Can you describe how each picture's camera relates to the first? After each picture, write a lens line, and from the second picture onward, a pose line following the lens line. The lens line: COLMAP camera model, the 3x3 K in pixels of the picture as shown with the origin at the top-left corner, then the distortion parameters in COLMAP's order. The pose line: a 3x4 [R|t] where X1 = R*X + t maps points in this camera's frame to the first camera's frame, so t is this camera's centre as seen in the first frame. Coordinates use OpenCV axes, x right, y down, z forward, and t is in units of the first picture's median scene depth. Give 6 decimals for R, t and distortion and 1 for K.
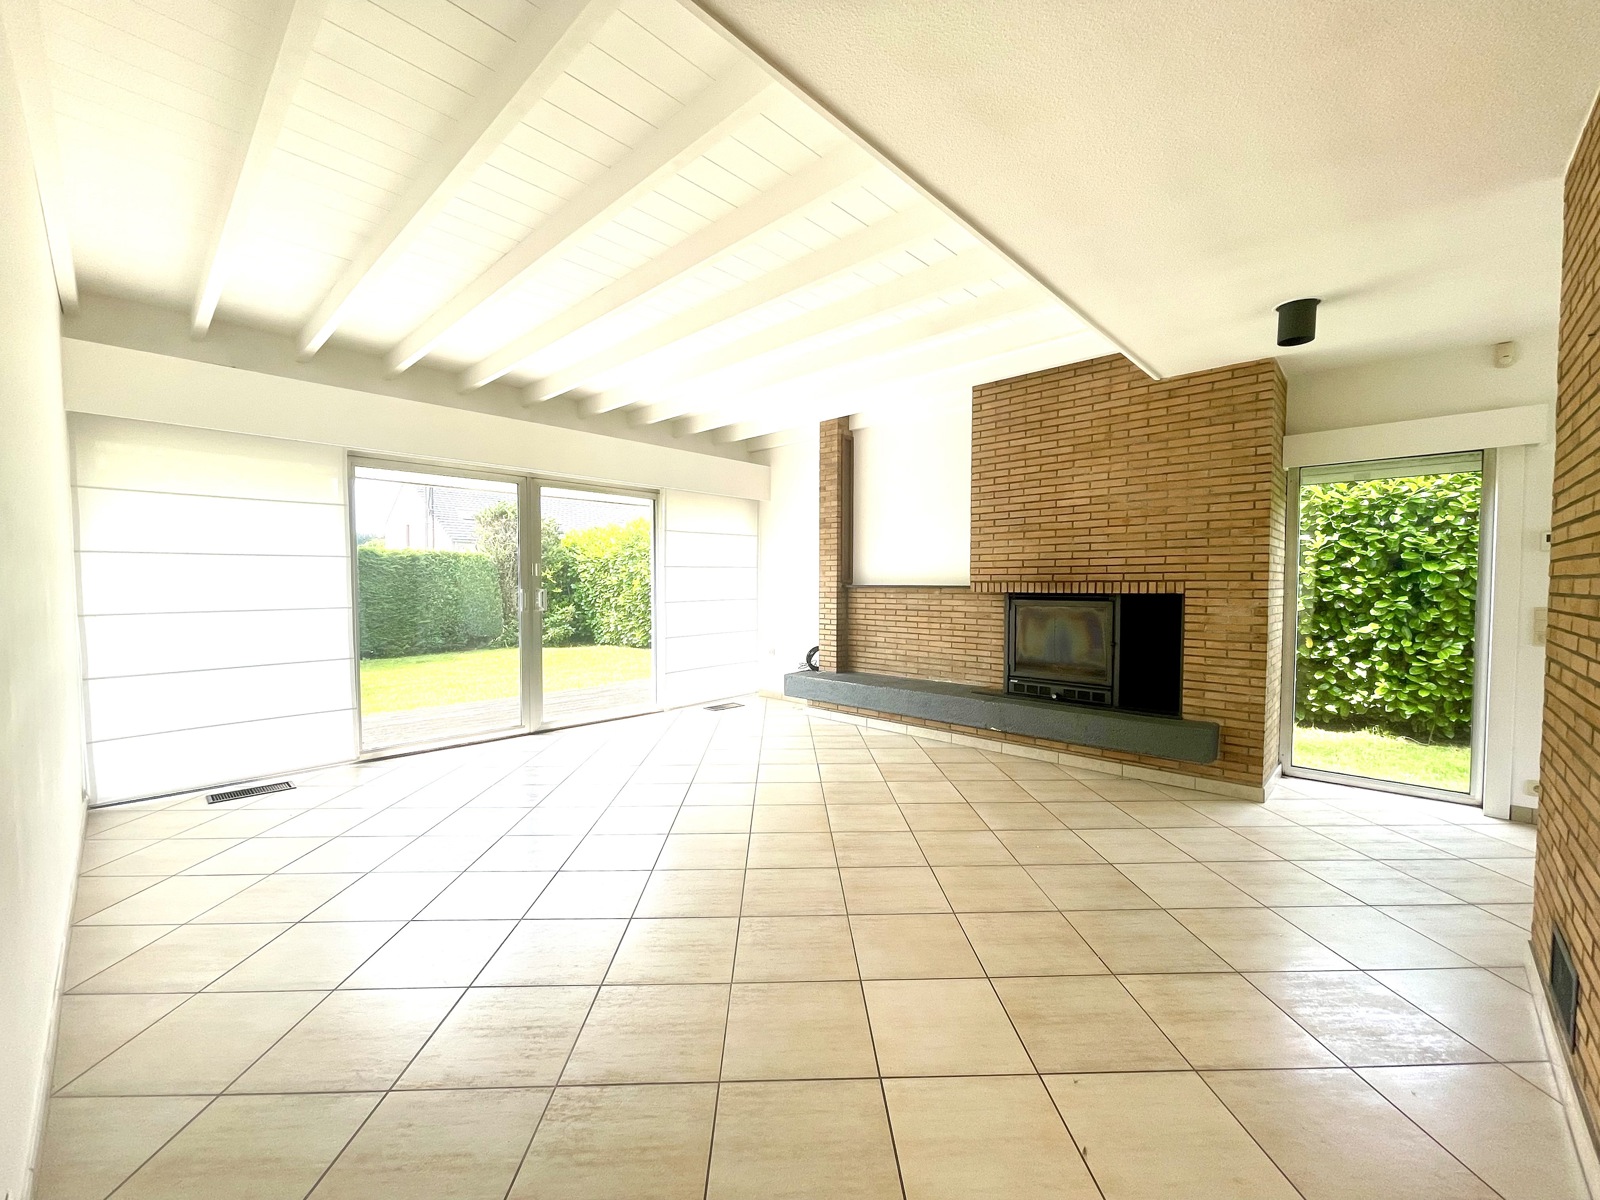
lens RADIAL K [[650.9, 0, 801.2], [0, 650.9, 603.4], [0, 0, 1]] dist [0.009112, 0.001472]
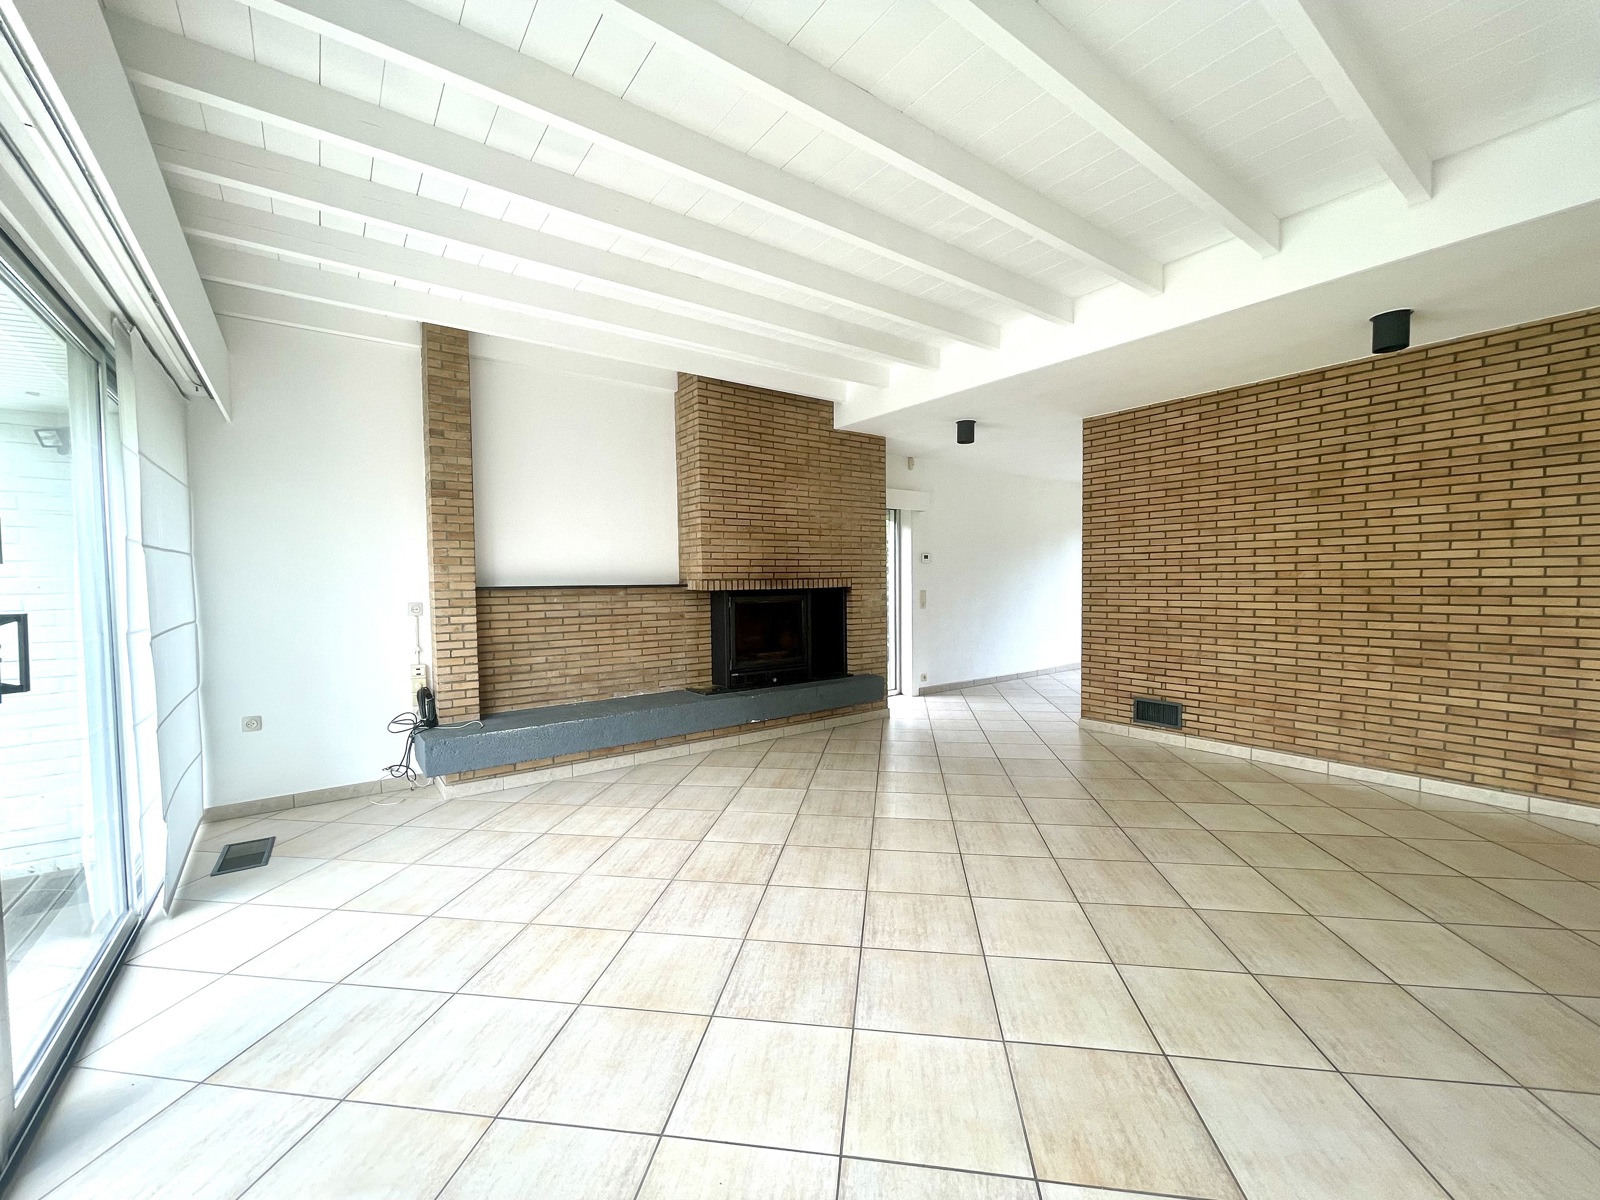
lens RADIAL K [[650.9, 0, 808.2], [0, 650.9, 605.8], [0, 0, 1]] dist [0.009112, 0.001472]
pose [[0.172020, -0.042289, 0.984185, -0.648411], [0.043083, 0.998445, 0.035371, -0.022338], [-0.984151, 0.036317, 0.173574, 0.673733]]
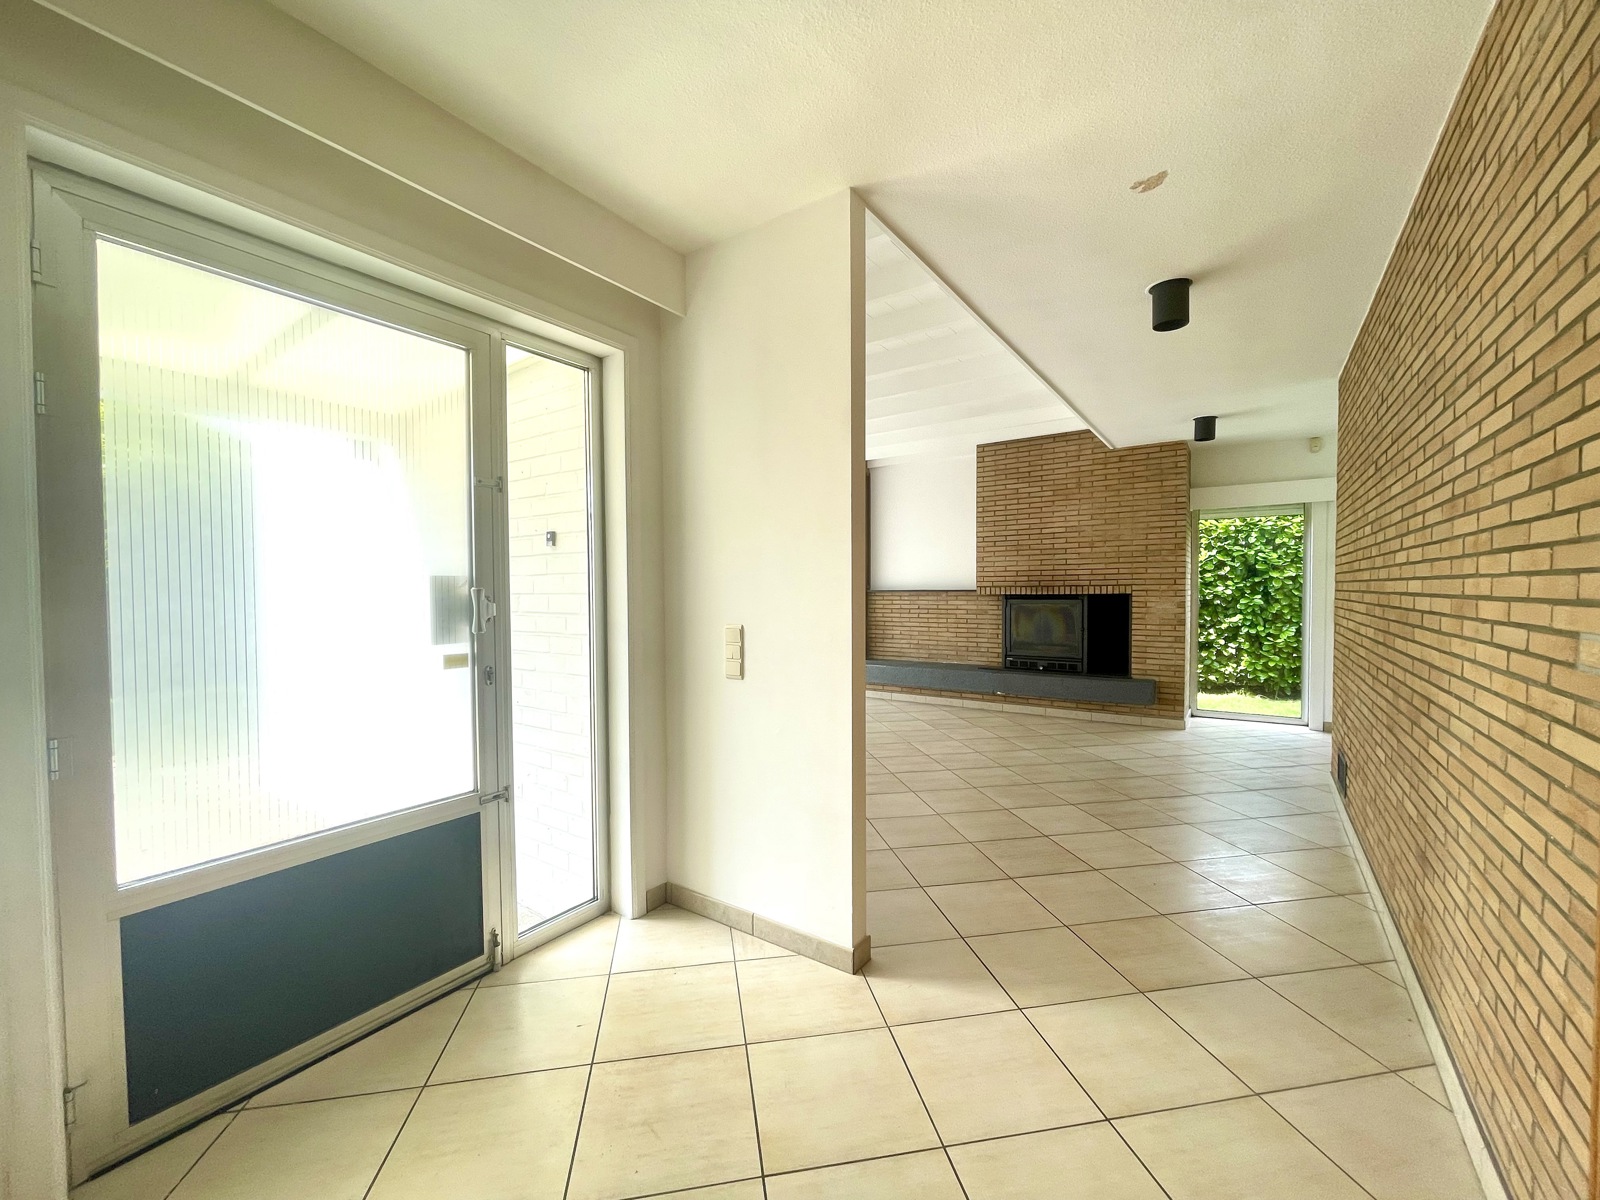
lens RADIAL K [[650.9, 0, 802.0], [0, 650.9, 603.5], [0, 0, 1]] dist [0.009112, 0.001472]
pose [[0.989238, -0.010719, 0.145923, -0.293411], [0.012143, 0.999887, -0.008872, 0.009263], [-0.145811, 0.010549, 0.989256, -0.282451]]
